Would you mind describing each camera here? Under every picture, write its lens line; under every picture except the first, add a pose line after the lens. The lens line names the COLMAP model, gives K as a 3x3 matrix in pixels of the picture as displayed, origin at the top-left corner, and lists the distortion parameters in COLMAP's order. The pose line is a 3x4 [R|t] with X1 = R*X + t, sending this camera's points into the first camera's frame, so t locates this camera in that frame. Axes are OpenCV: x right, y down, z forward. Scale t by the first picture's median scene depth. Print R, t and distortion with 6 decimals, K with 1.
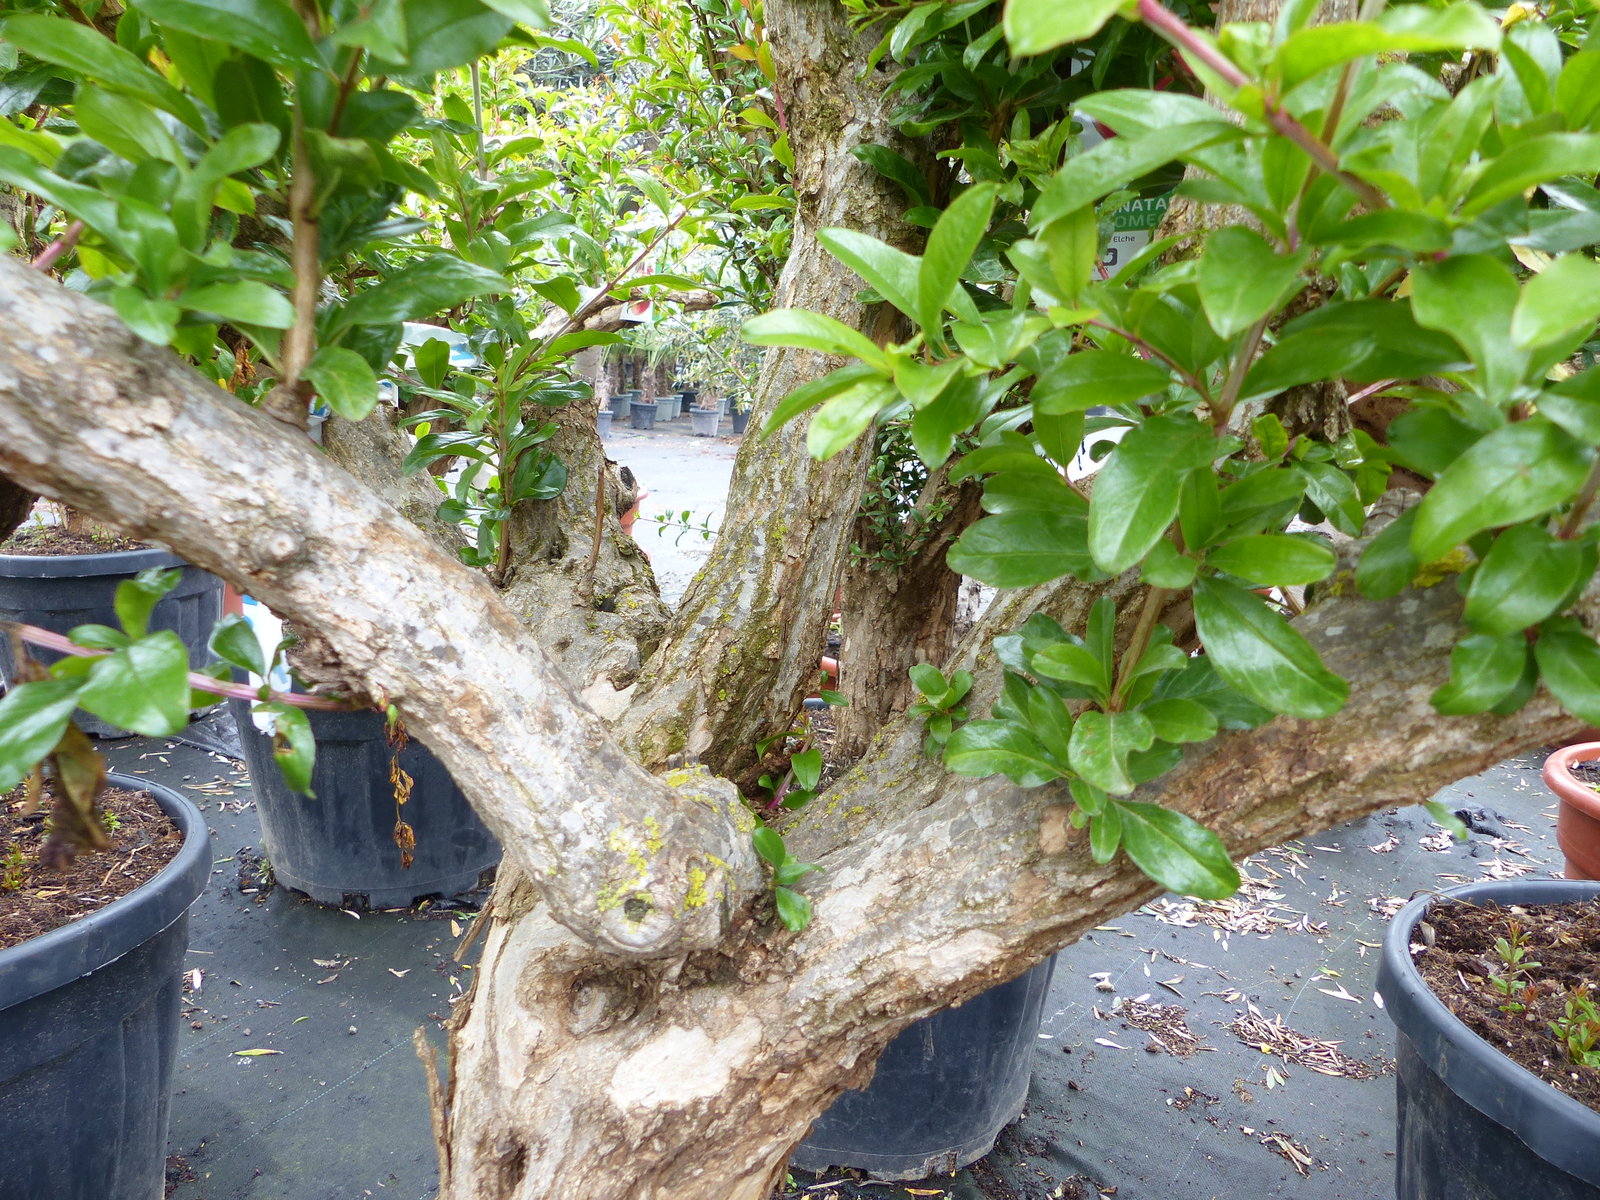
lens RADIAL K [[1167.7, 0, 840.4], [0, 1167.7, 609.7], [0, 0, 1]] dist [-0.016116, 0.013488]
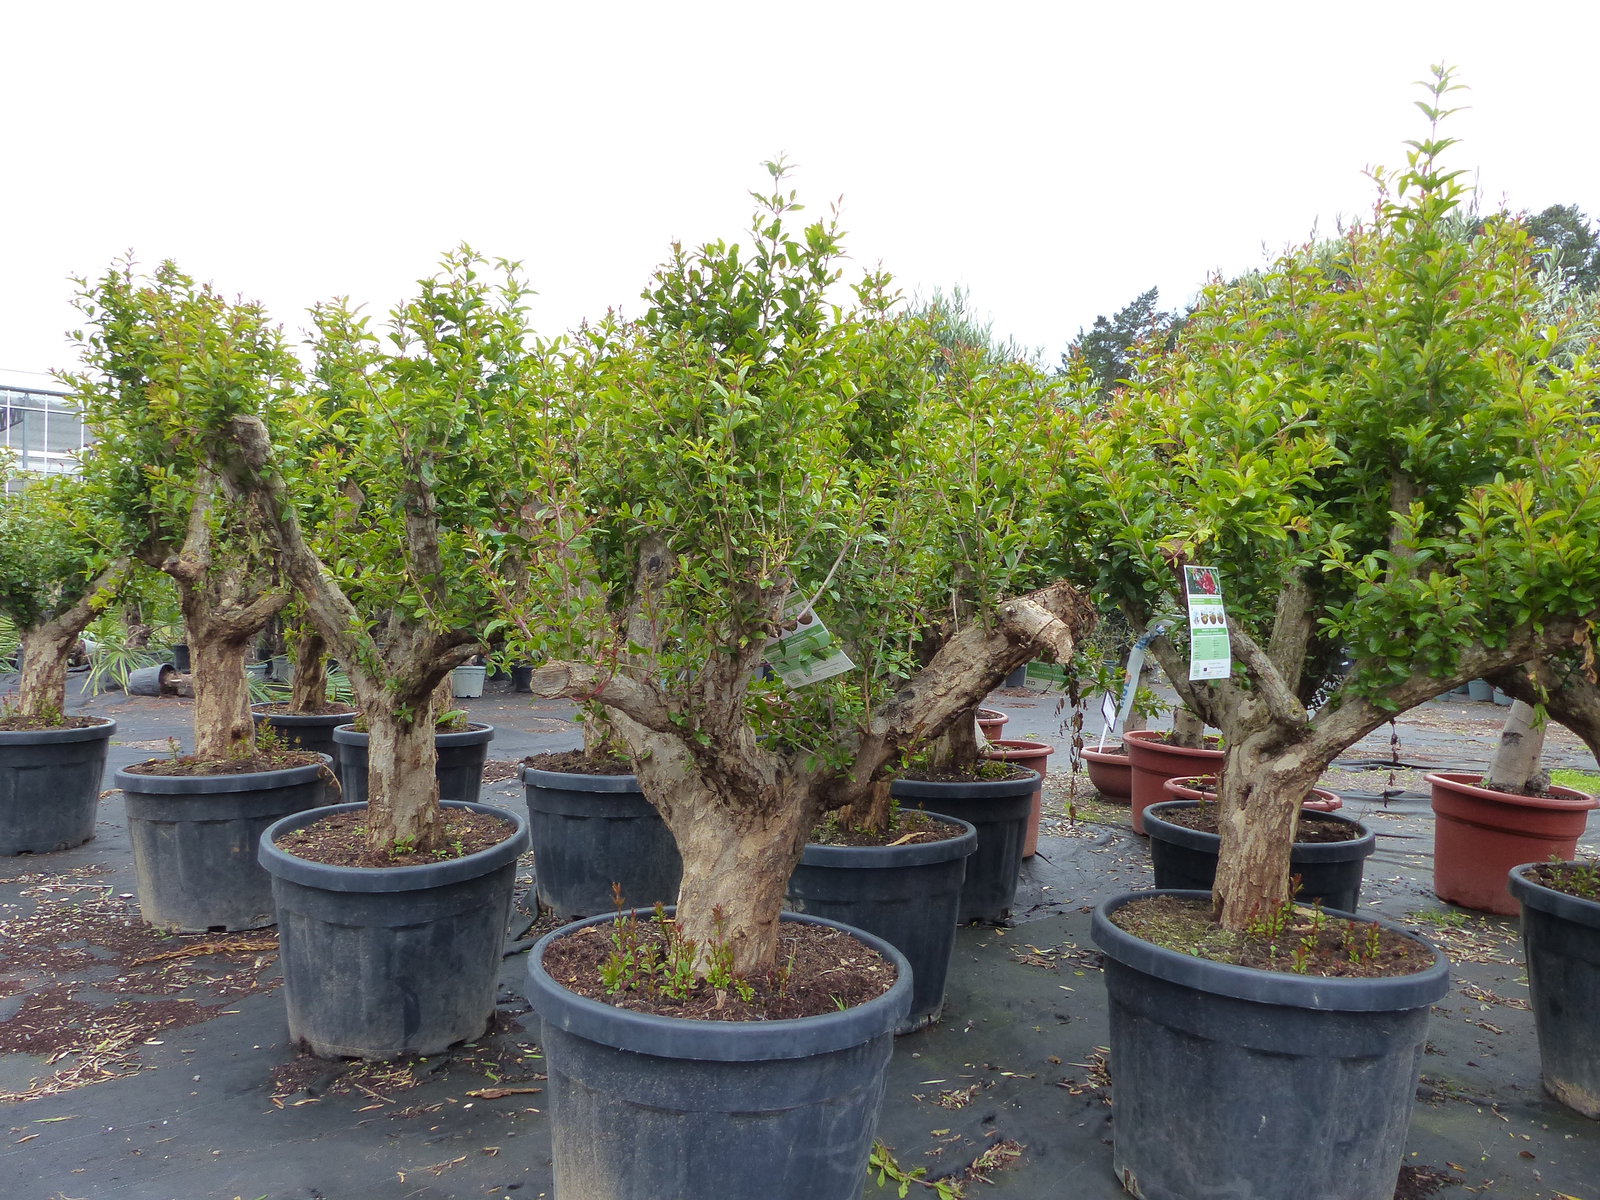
lens RADIAL K [[1167.7, 0, 840.4], [0, 1167.7, 609.7], [0, 0, 1]] dist [-0.016116, 0.013488]
pose [[0.982393, -0.014107, -0.186291, -1.047464], [-0.027500, 0.975364, -0.218883, 0.864947], [0.184789, 0.220152, 0.957803, -4.143964]]
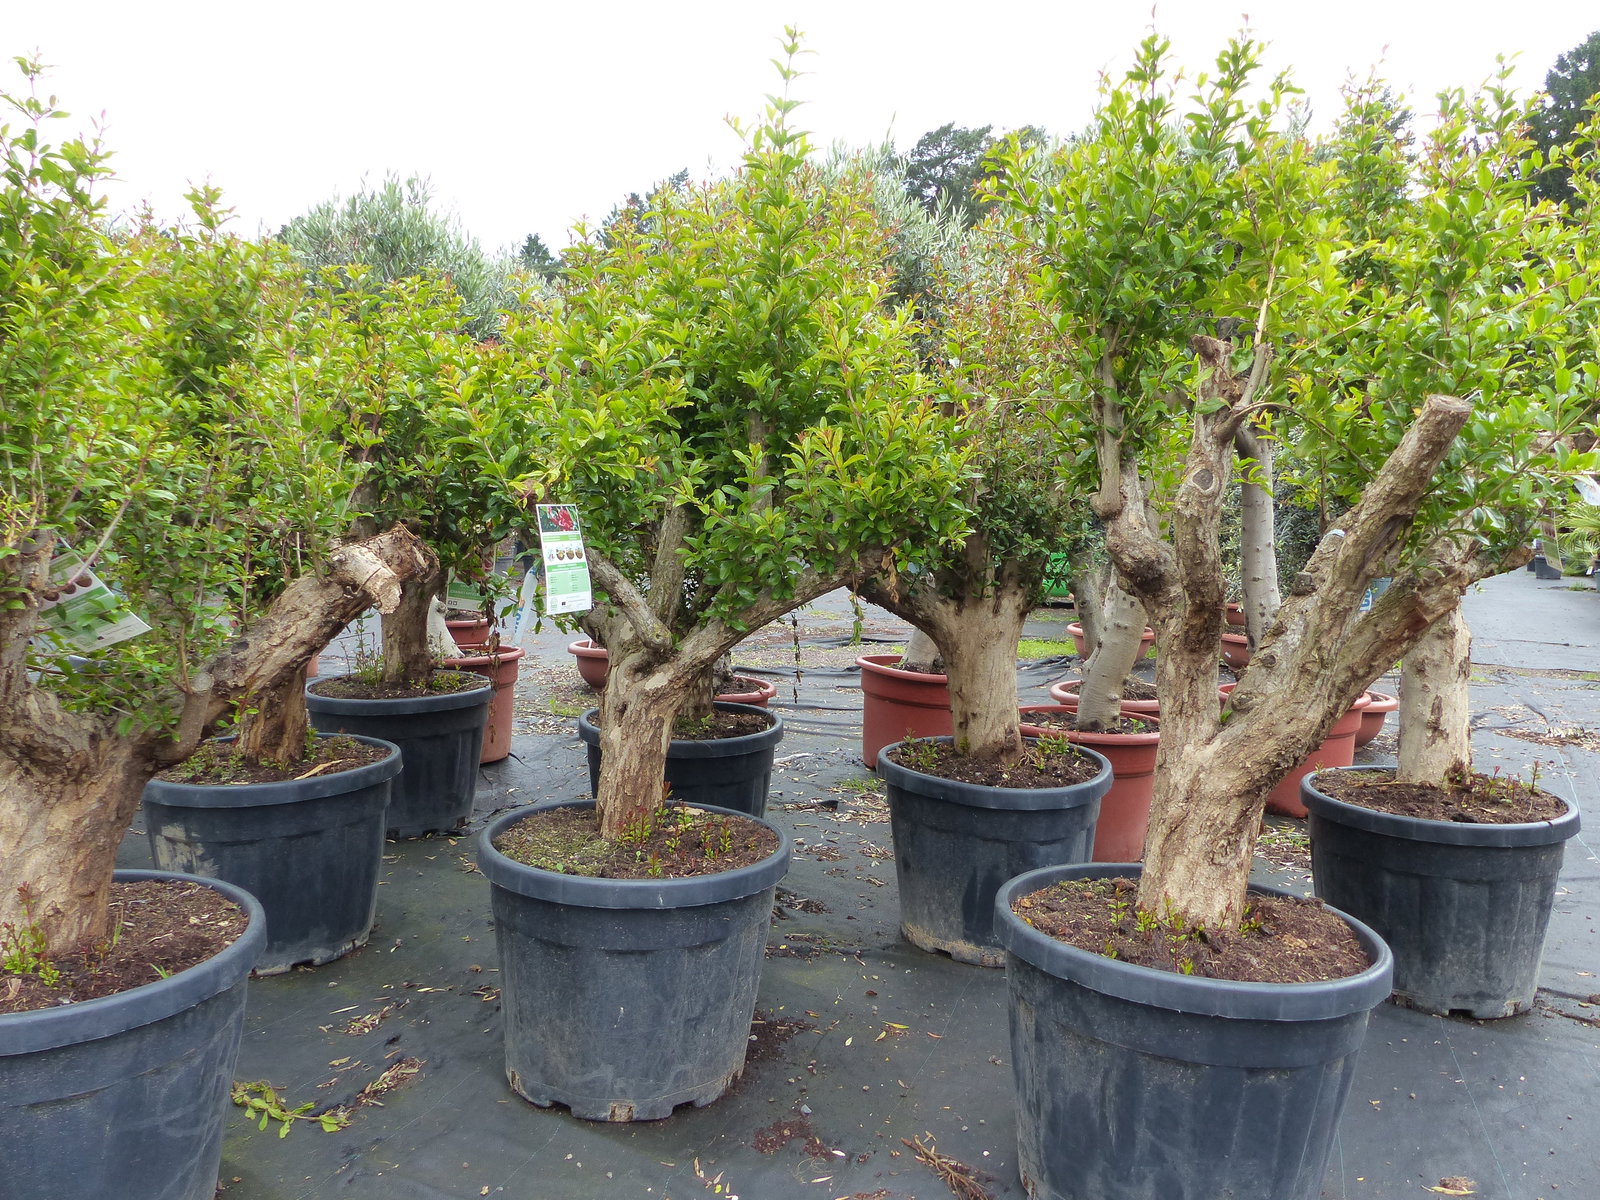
lens RADIAL K [[1159.1, 0, 800.0], [0, 1159.1, 600.0], [0, 0, 1]] dist [-0.014440, 0.006752]
pose [[0.985594, -0.038290, 0.164738, -0.346613], [0.058630, 0.990988, -0.120437, 0.677711], [-0.158641, 0.128361, 0.978957, -4.256574]]
